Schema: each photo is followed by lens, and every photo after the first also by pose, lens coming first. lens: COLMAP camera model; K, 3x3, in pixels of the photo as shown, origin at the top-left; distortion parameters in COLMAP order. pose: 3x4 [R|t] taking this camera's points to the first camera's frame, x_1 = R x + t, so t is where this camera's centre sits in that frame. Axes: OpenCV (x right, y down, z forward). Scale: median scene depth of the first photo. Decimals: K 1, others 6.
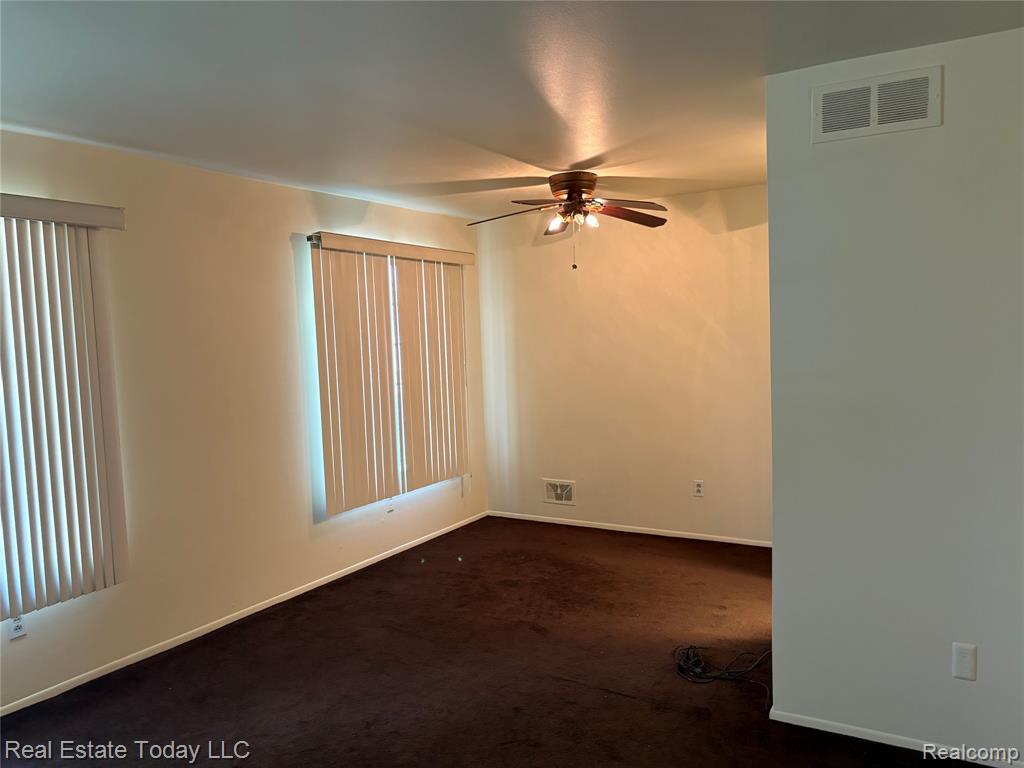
lens RADIAL K [[750.4, 0, 513.3], [0, 750.4, 402.1], [0, 0, 1]] dist [-0.005681, -0.010738]
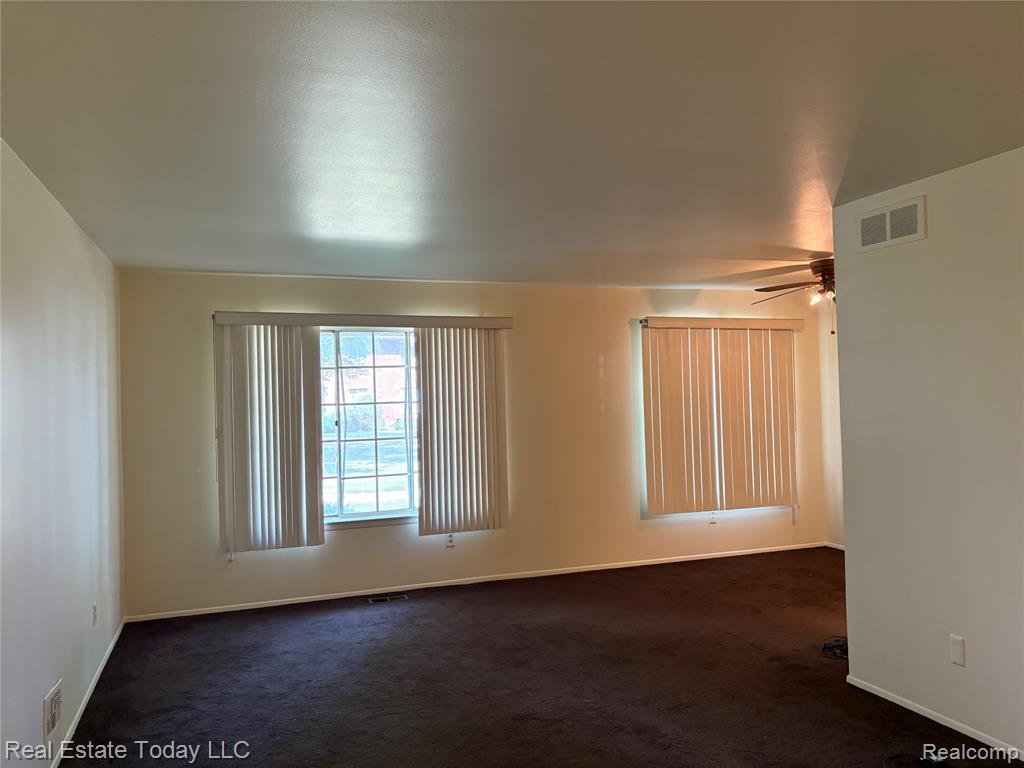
lens RADIAL K [[768.9, 0, 512.0], [0, 768.9, 384.0], [0, 0, 1]] dist [0.005963, -0.000676]
pose [[0.761443, 0.002196, -0.648228, 0.511638], [-0.059851, 0.995961, -0.066930, 0.019644], [0.645463, 0.089760, 0.758499, -0.297313]]
